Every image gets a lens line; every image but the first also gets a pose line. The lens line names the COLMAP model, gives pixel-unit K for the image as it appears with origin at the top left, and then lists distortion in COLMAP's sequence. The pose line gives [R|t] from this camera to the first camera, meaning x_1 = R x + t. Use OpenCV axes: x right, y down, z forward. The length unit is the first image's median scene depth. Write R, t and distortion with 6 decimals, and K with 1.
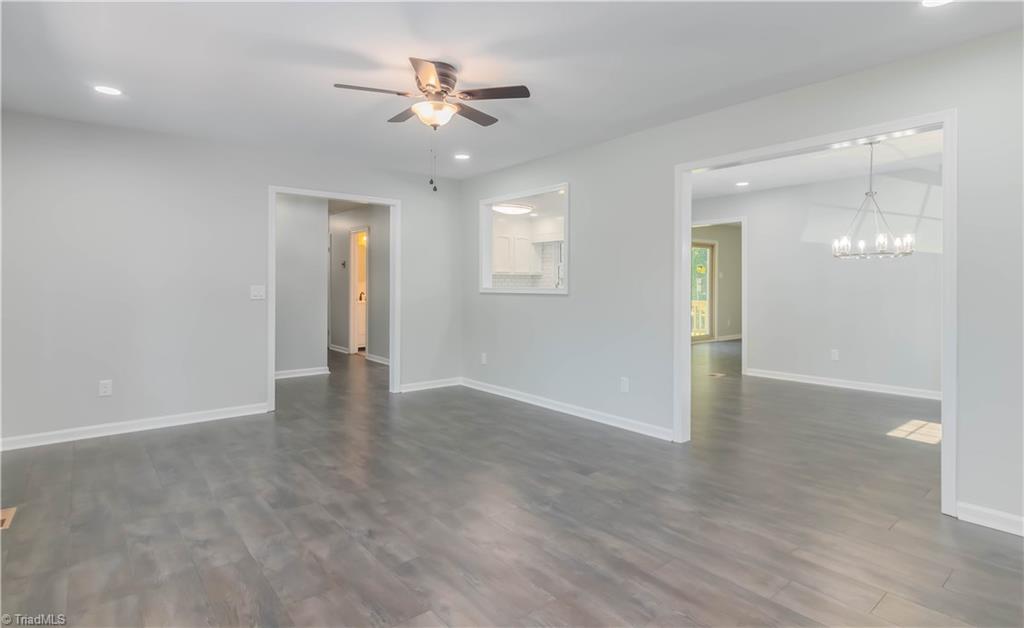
lens RADIAL K [[520.2, 0, 511.0], [0, 520.2, 269.5], [0, 0, 1]] dist [0.002475, 0.000694]
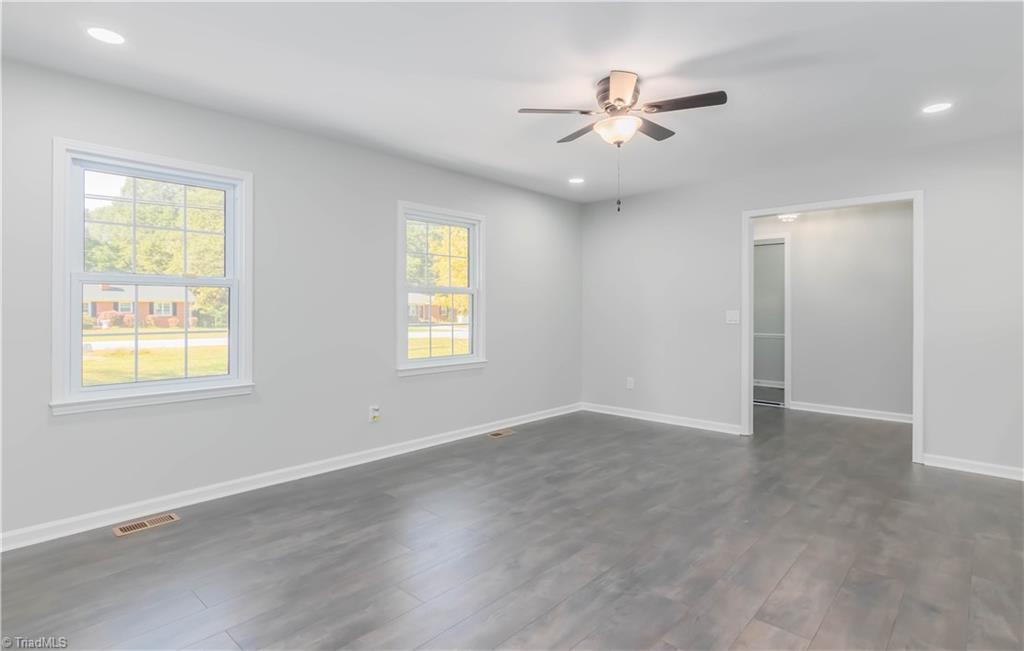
lens RADIAL K [[517.4, 0, 507.1], [0, 517.4, 302.9], [0, 0, 1]] dist [0.002733, 0.000304]
pose [[0.126249, -0.013573, -0.991906, 0.814687], [0.030249, 0.999494, -0.009826, 0.020061], [0.991537, -0.028763, 0.126595, 0.721880]]
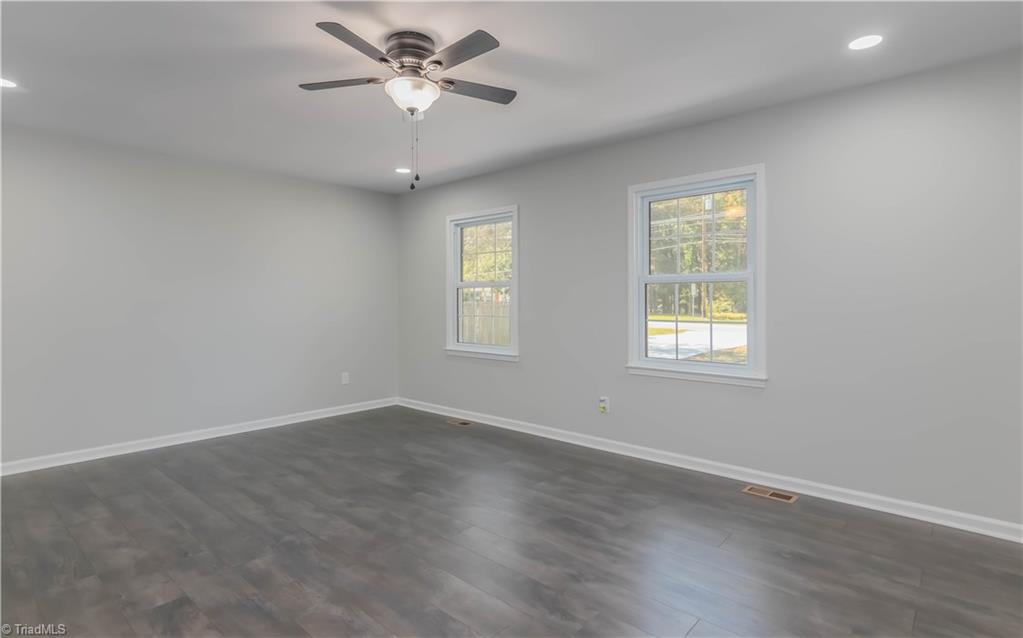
lens RADIAL K [[511.7, 0, 513.5], [0, 511.7, 296.6], [0, 0, 1]] dist [0.000698, 0.000276]
pose [[-0.987078, -0.003334, -0.160206, -0.178967], [0.002965, 0.999232, -0.039066, 0.053447], [0.160213, -0.039037, -0.986310, 1.930585]]
